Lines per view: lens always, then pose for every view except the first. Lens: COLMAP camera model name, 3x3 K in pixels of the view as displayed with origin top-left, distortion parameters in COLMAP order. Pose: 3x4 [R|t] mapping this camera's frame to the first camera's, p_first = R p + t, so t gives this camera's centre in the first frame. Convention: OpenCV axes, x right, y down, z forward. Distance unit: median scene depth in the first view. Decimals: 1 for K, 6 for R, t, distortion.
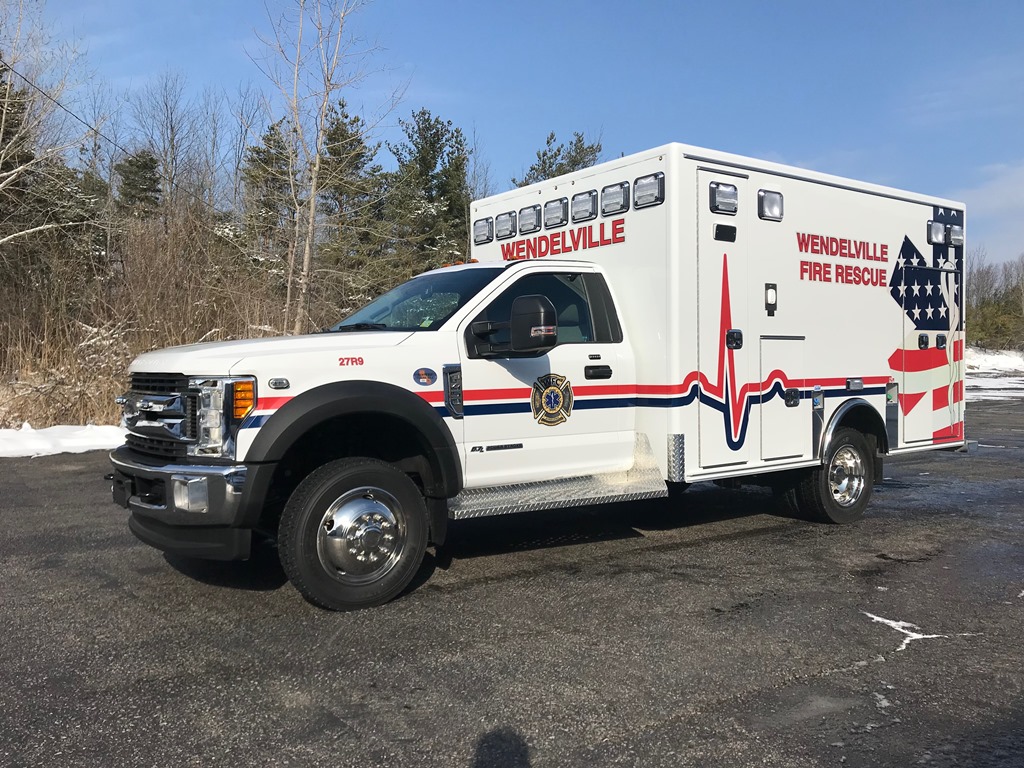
lens RADIAL K [[837.3, 0, 507.7], [0, 837.3, 386.2], [0, 0, 1]] dist [0.065521, -0.105548]
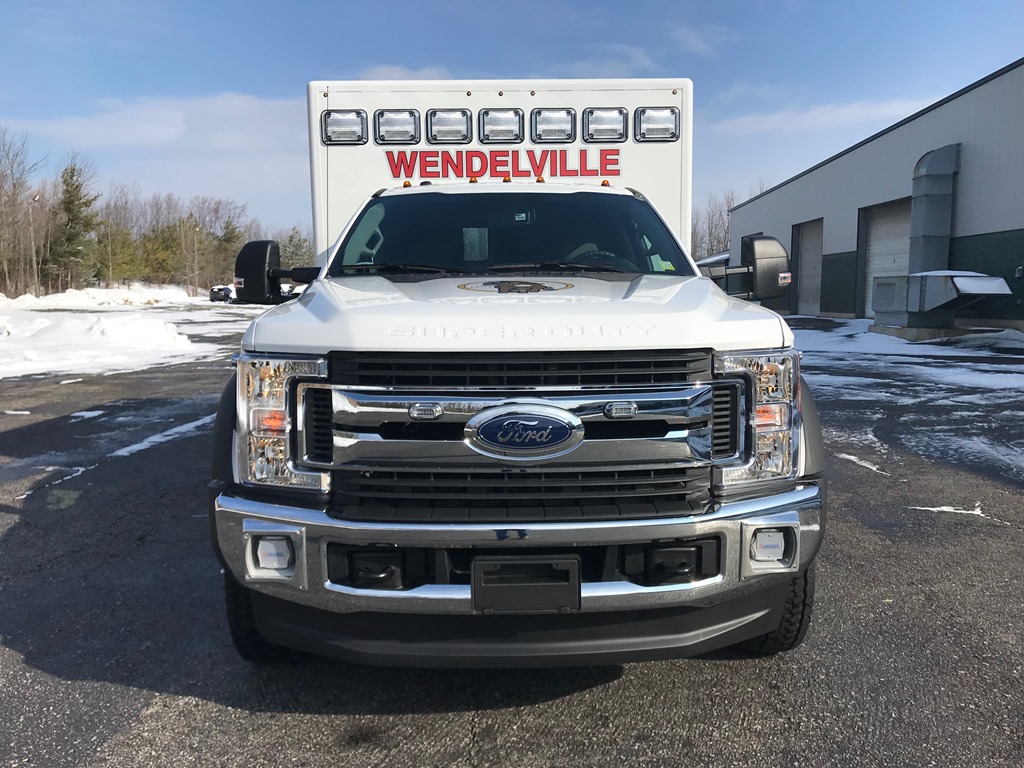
lens RADIAL K [[837.3, 0, 511.5], [0, 837.3, 390.0], [0, 0, 1]] dist [0.065521, -0.105548]
pose [[0.565807, -0.094783, 0.819072, -0.634510], [0.026344, 0.994942, 0.096936, -0.030854], [-0.824117, -0.033269, 0.565442, 0.530233]]
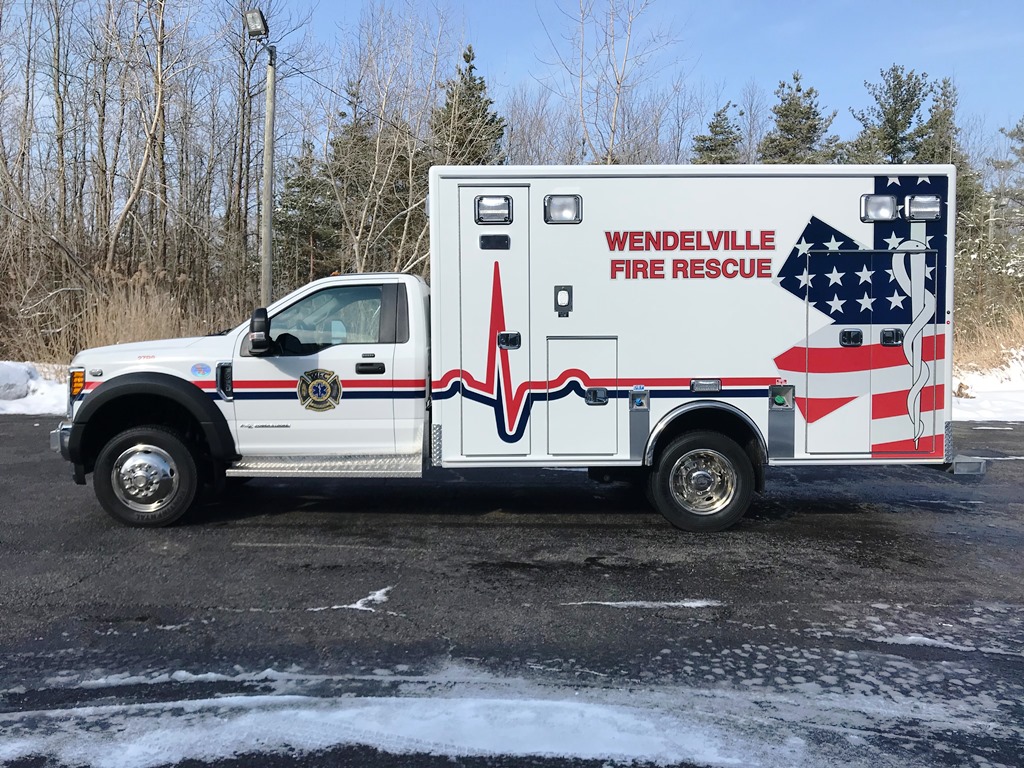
lens RADIAL K [[837.3, 0, 517.9], [0, 837.3, 388.6], [0, 0, 1]] dist [0.065521, -0.105548]
pose [[0.817007, 0.034962, -0.575567, 0.813310], [-0.019192, 0.999256, 0.033456, -0.026966], [0.576309, -0.016288, 0.817070, 0.120303]]
